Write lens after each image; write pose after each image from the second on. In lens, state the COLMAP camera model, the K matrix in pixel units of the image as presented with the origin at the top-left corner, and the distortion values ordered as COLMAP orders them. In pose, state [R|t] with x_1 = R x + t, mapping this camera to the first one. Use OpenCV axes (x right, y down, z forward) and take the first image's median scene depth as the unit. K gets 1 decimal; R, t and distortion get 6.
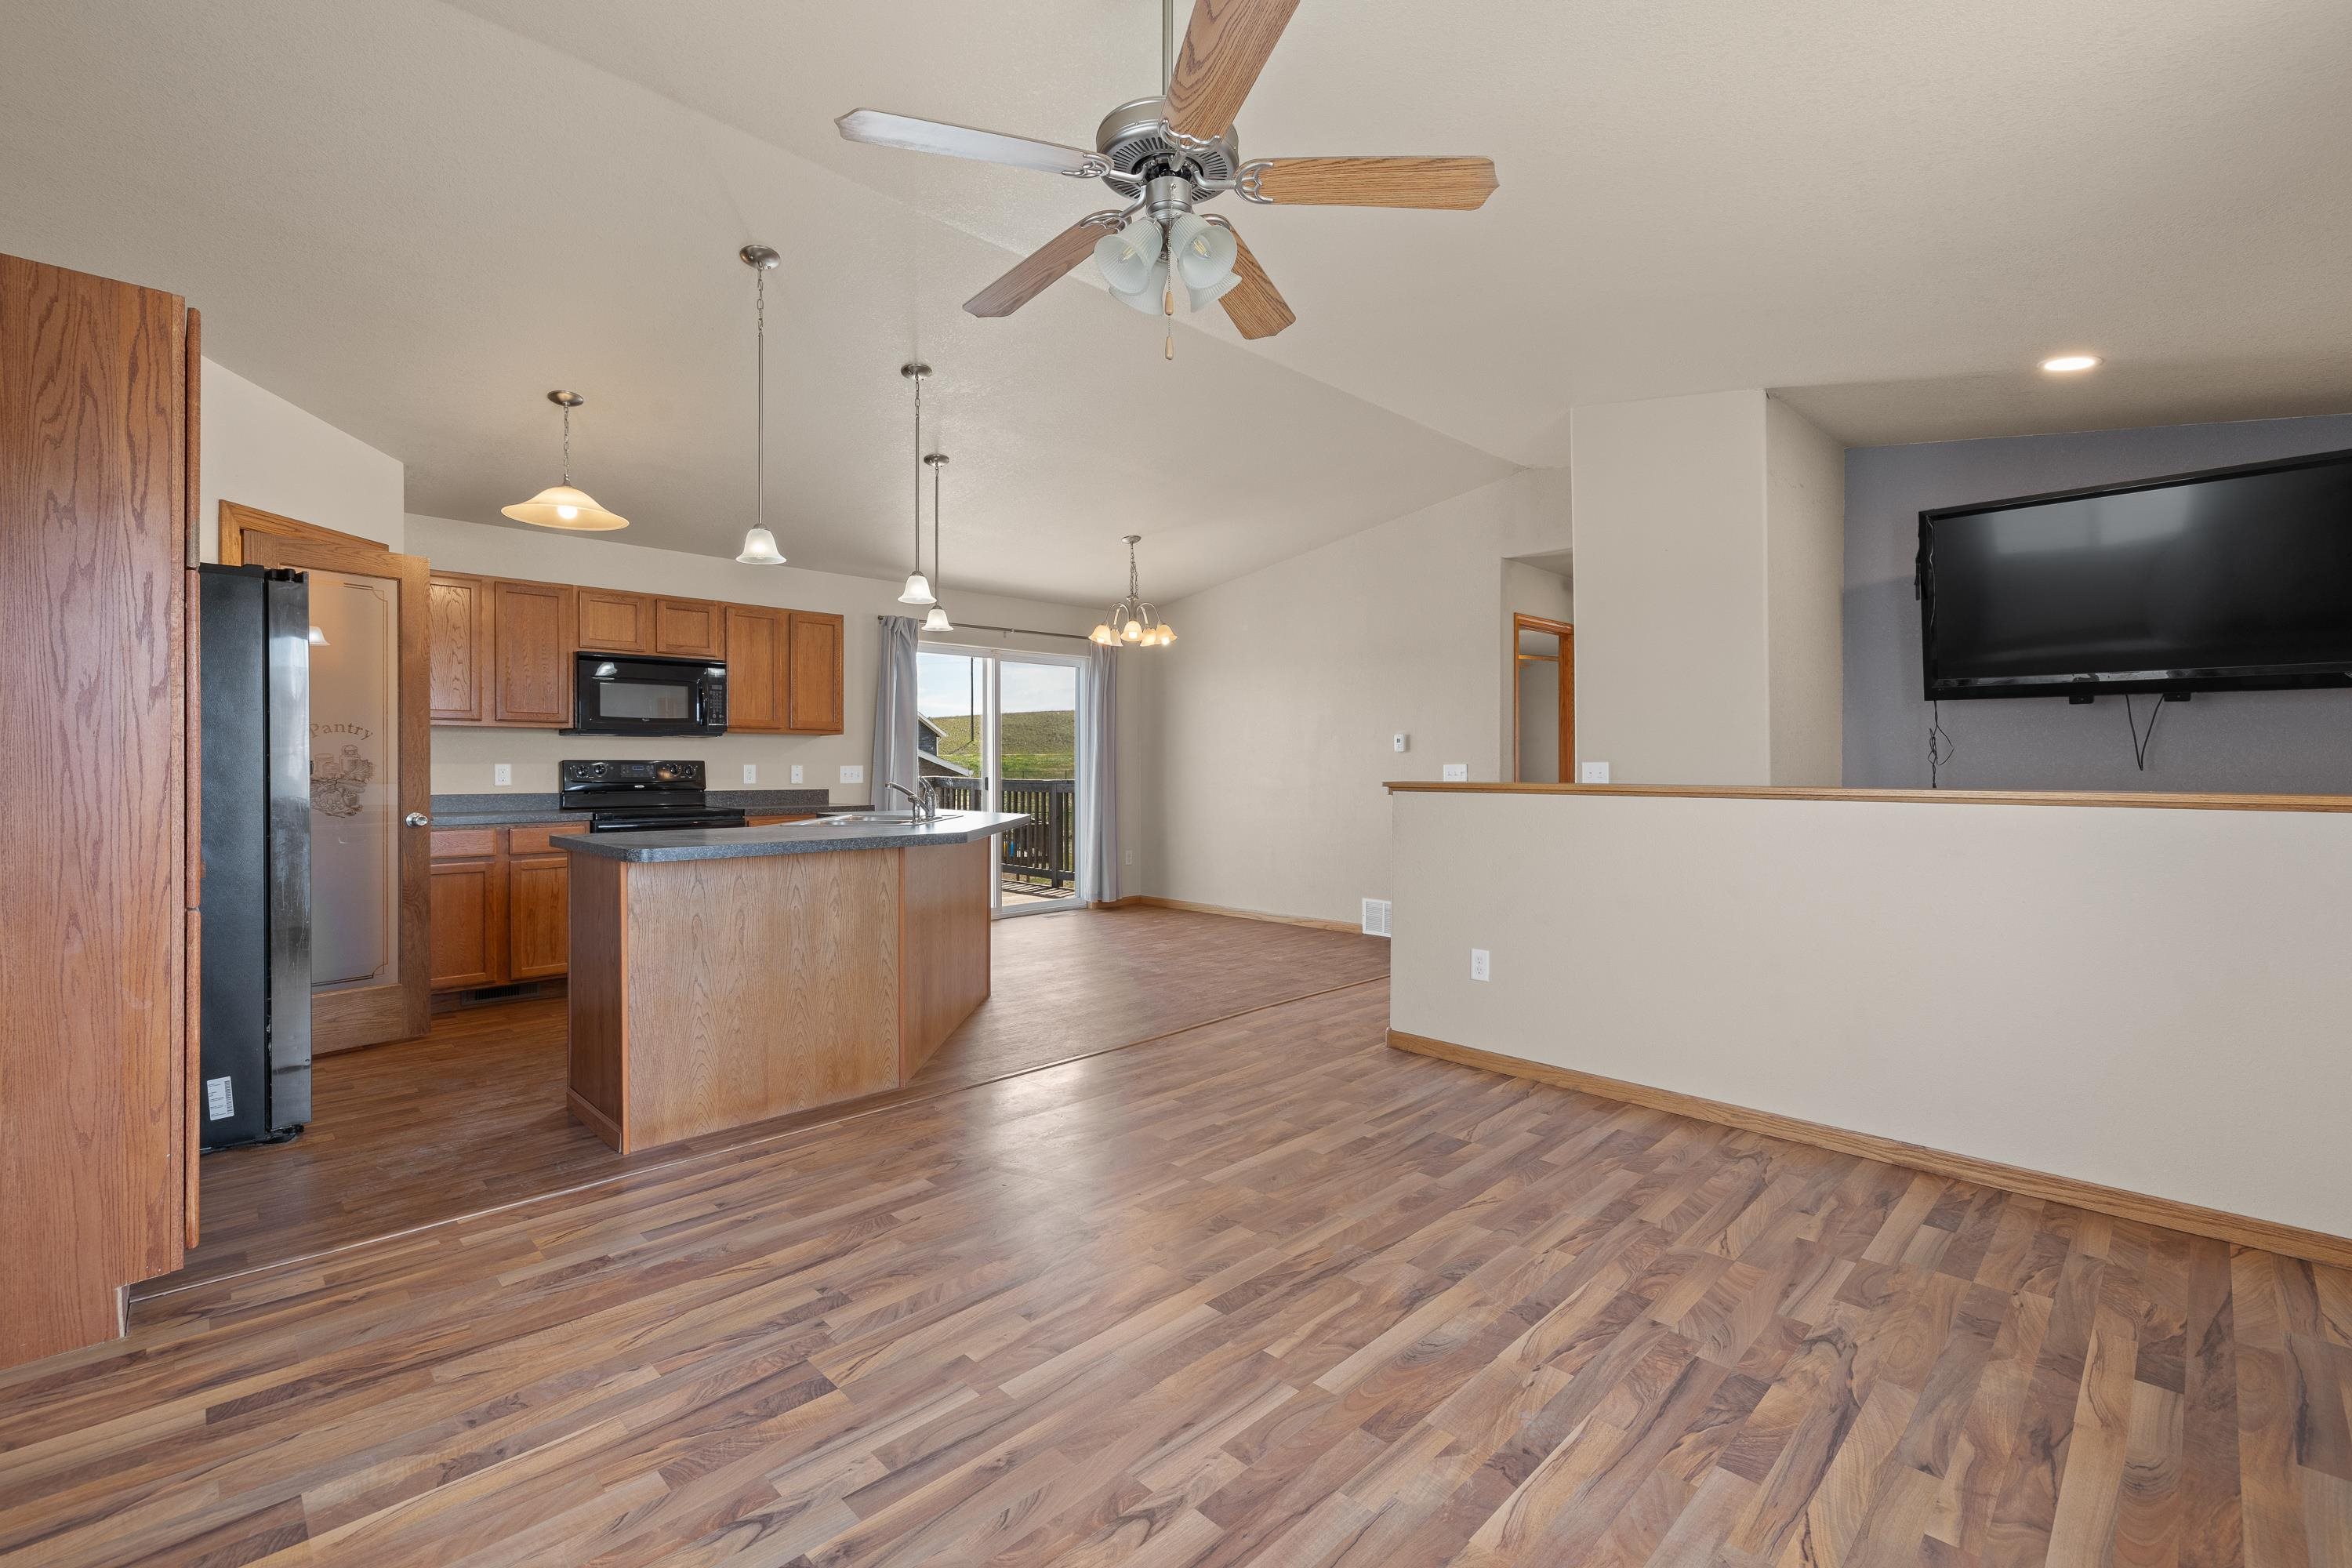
lens RADIAL K [[1016.5, 0, 1178.1], [0, 1016.5, 778.5], [0, 0, 1]] dist [-0.004648, 0.001119]
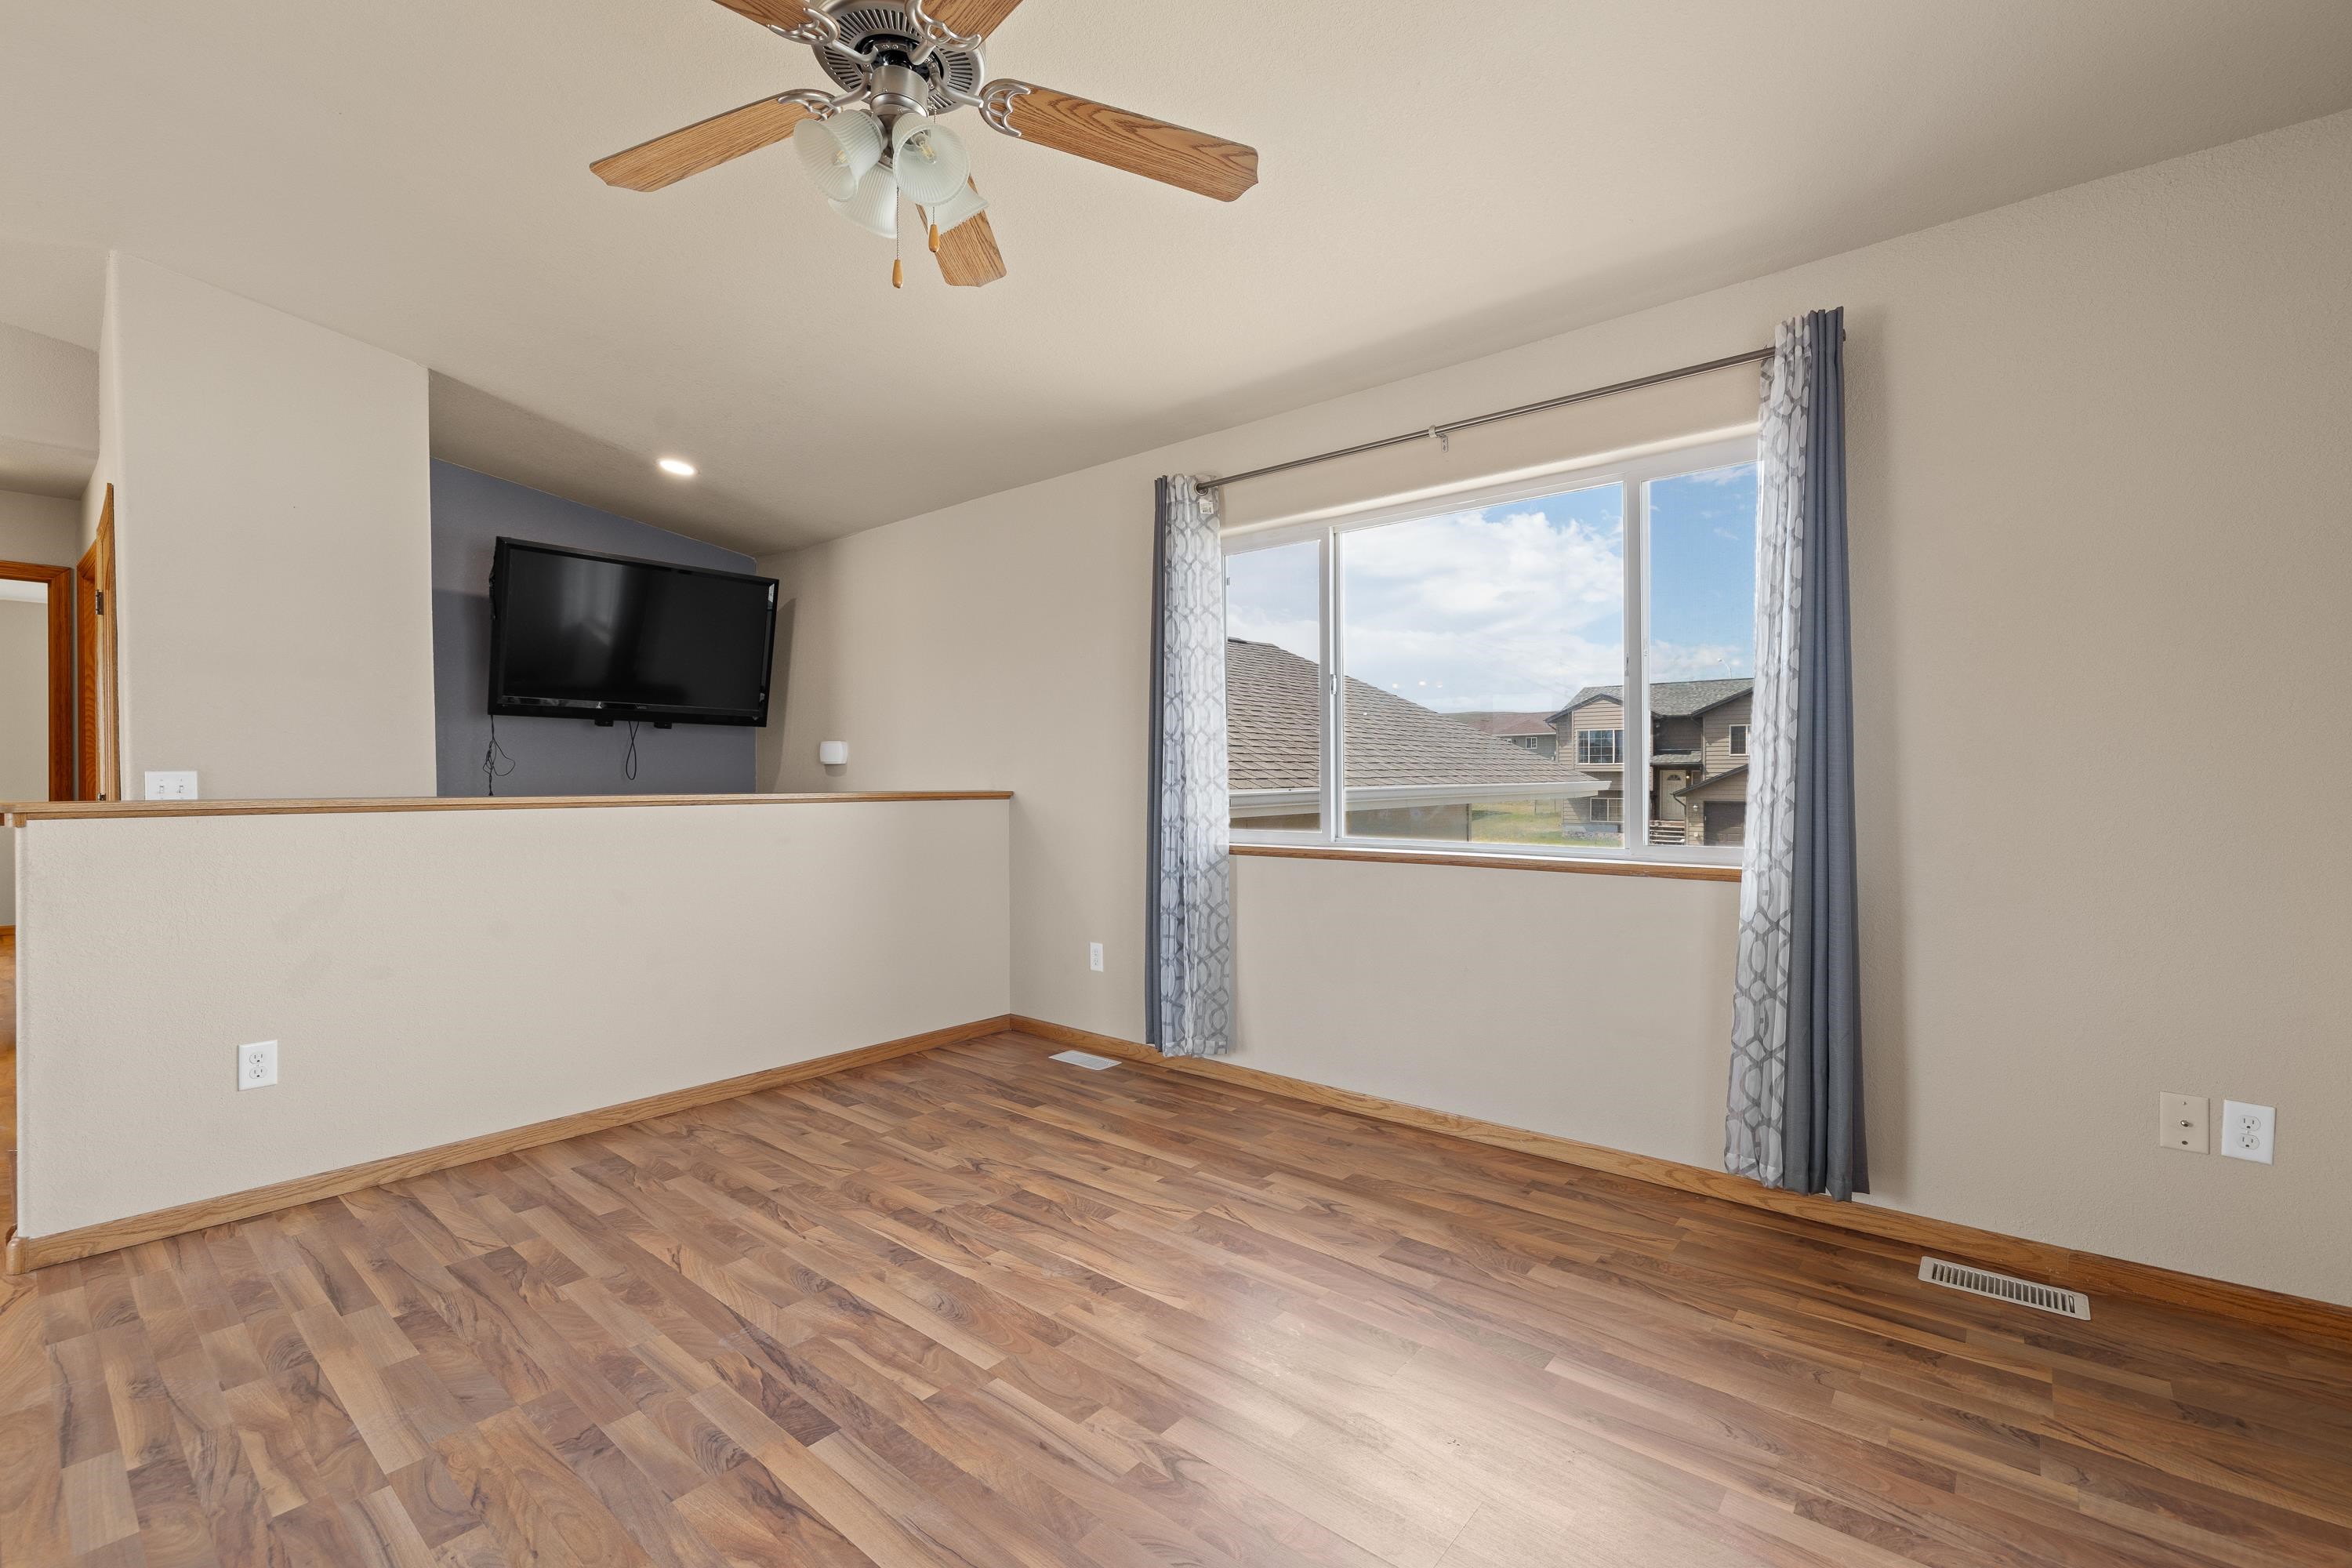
lens RADIAL K [[1016.5, 0, 1199.7], [0, 1016.5, 779.3], [0, 0, 1]] dist [-0.004648, 0.001119]
pose [[-0.107656, -0.001871, 0.994186, -0.517072], [0.014721, 0.999886, 0.003476, -0.002399], [-0.994079, 0.015010, -0.107616, 0.502034]]
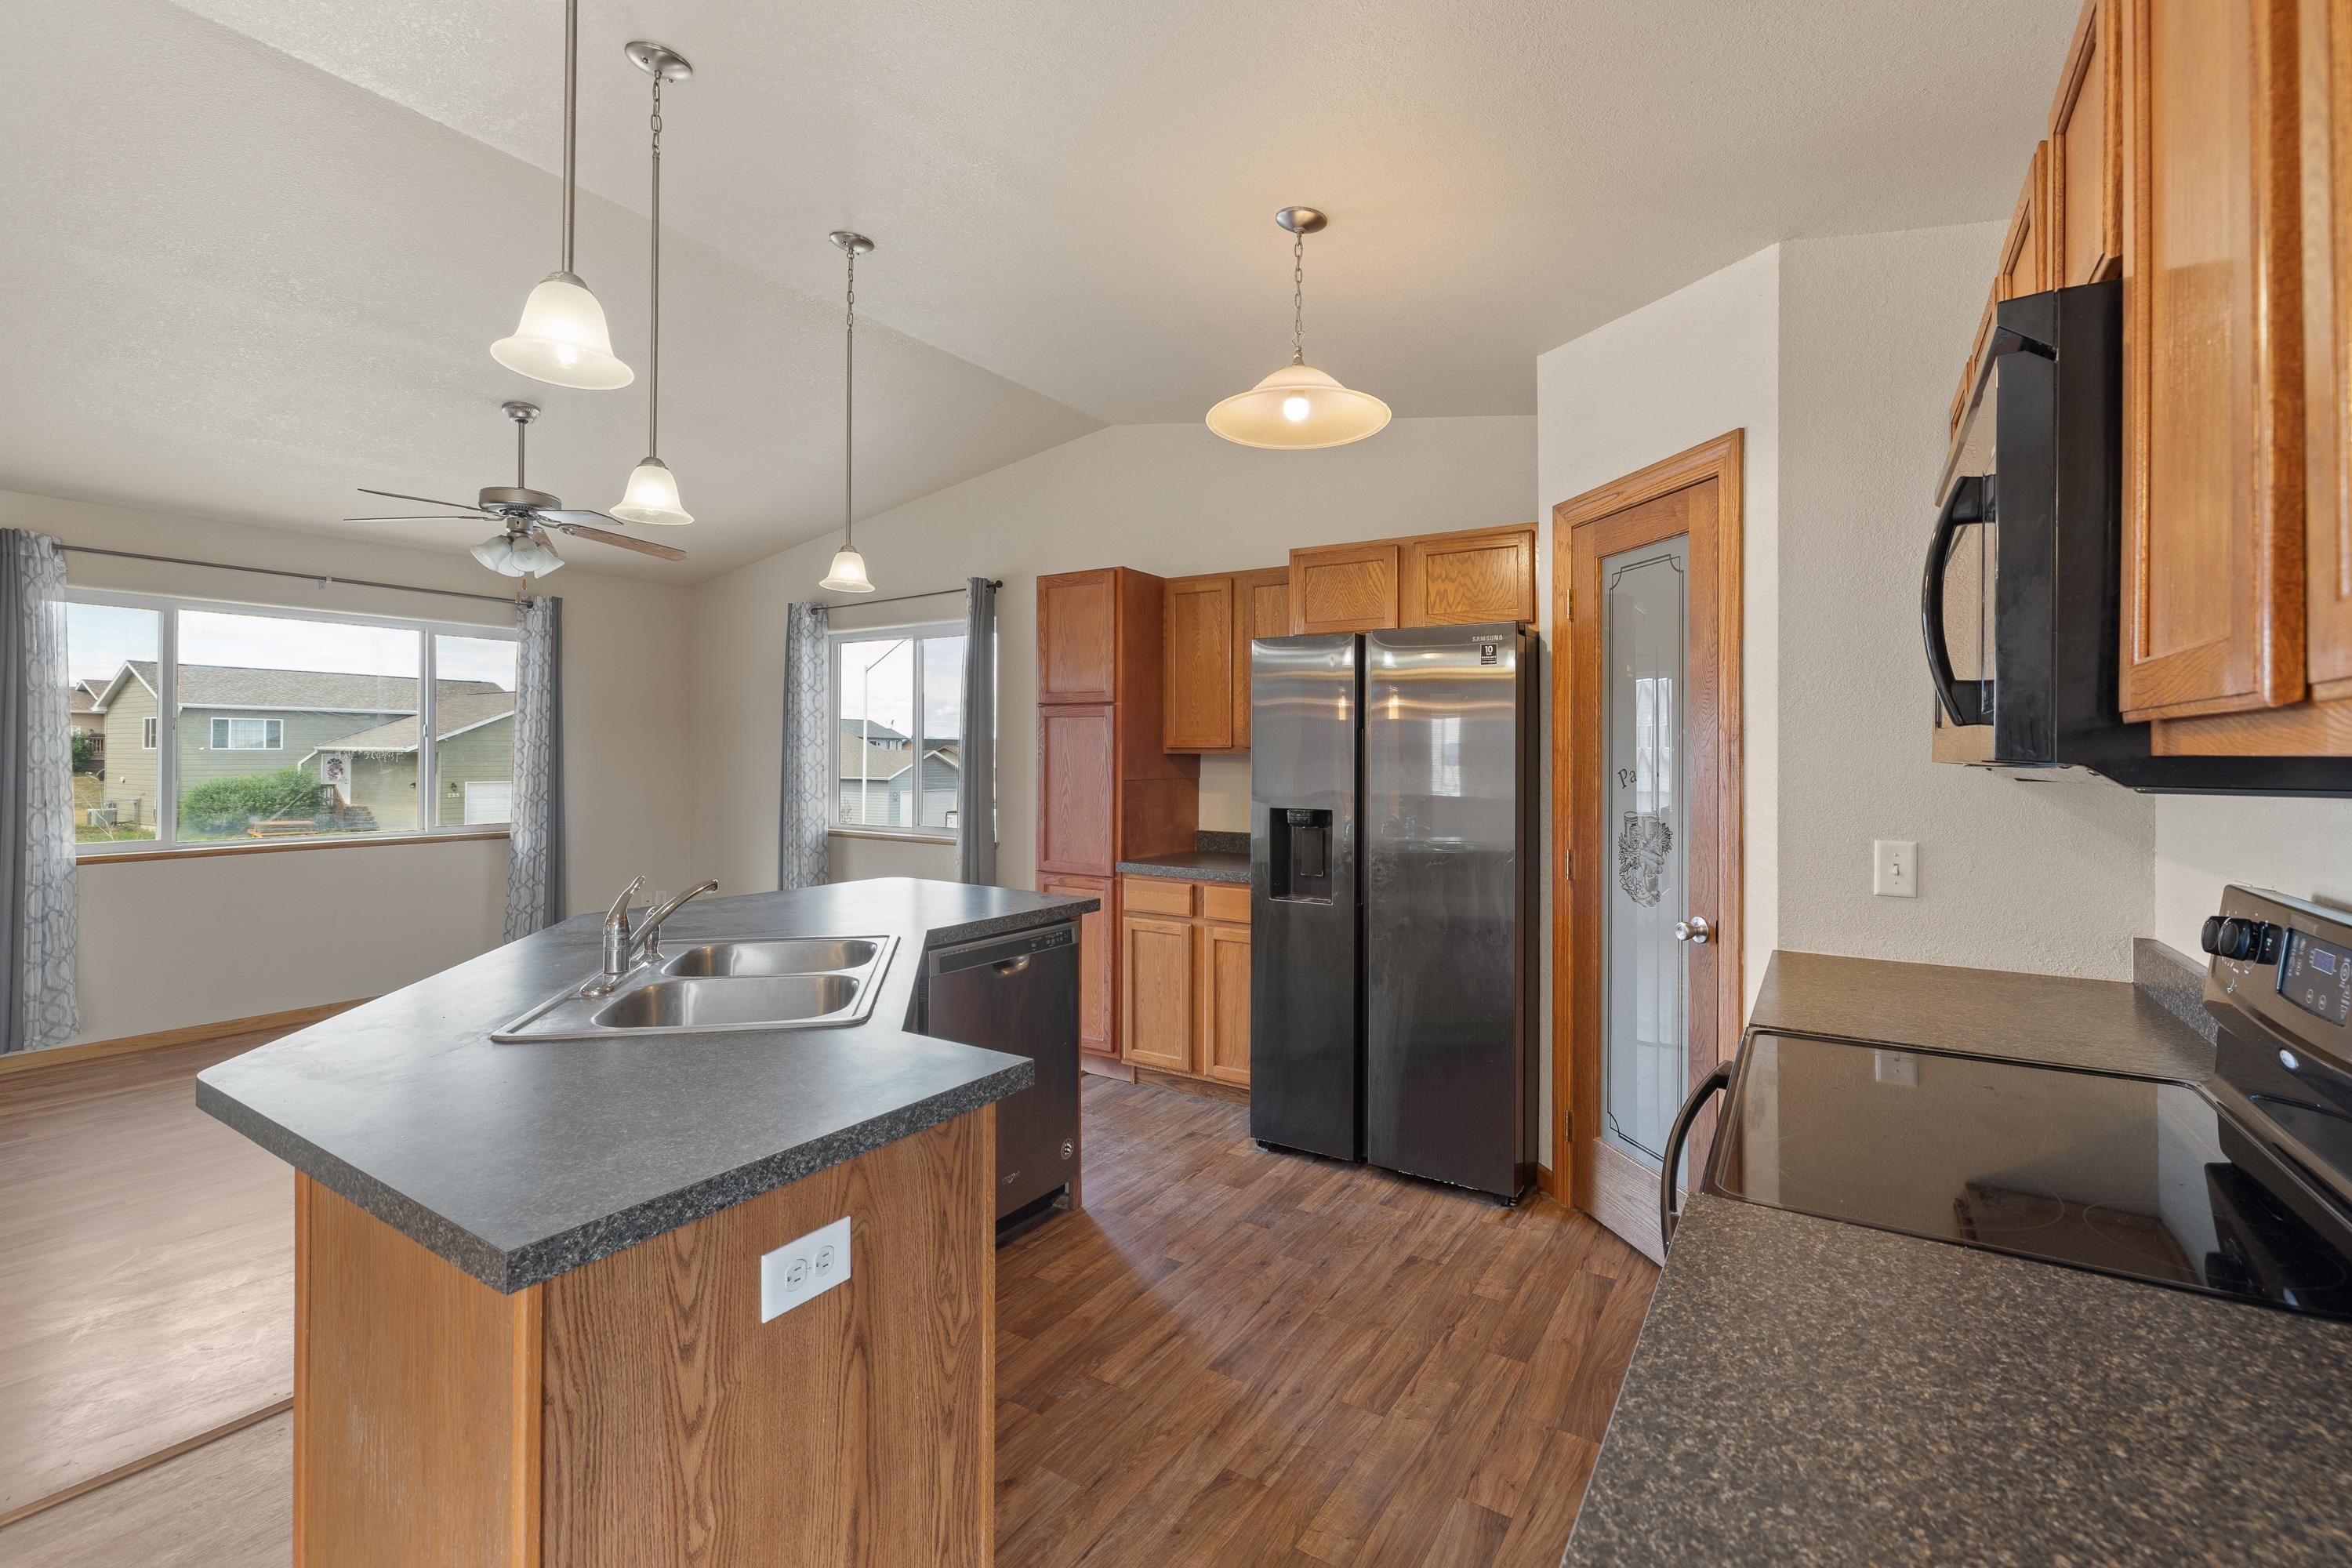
lens RADIAL K [[1016.5, 0, 1199.3], [0, 1016.5, 745.3], [0, 0, 1]] dist [-0.004648, 0.001119]
pose [[-0.971468, -0.007564, -0.237051, -0.507584], [-0.008152, 0.999966, 0.001502, -0.083780], [0.237031, 0.003391, -0.971496, 1.956916]]
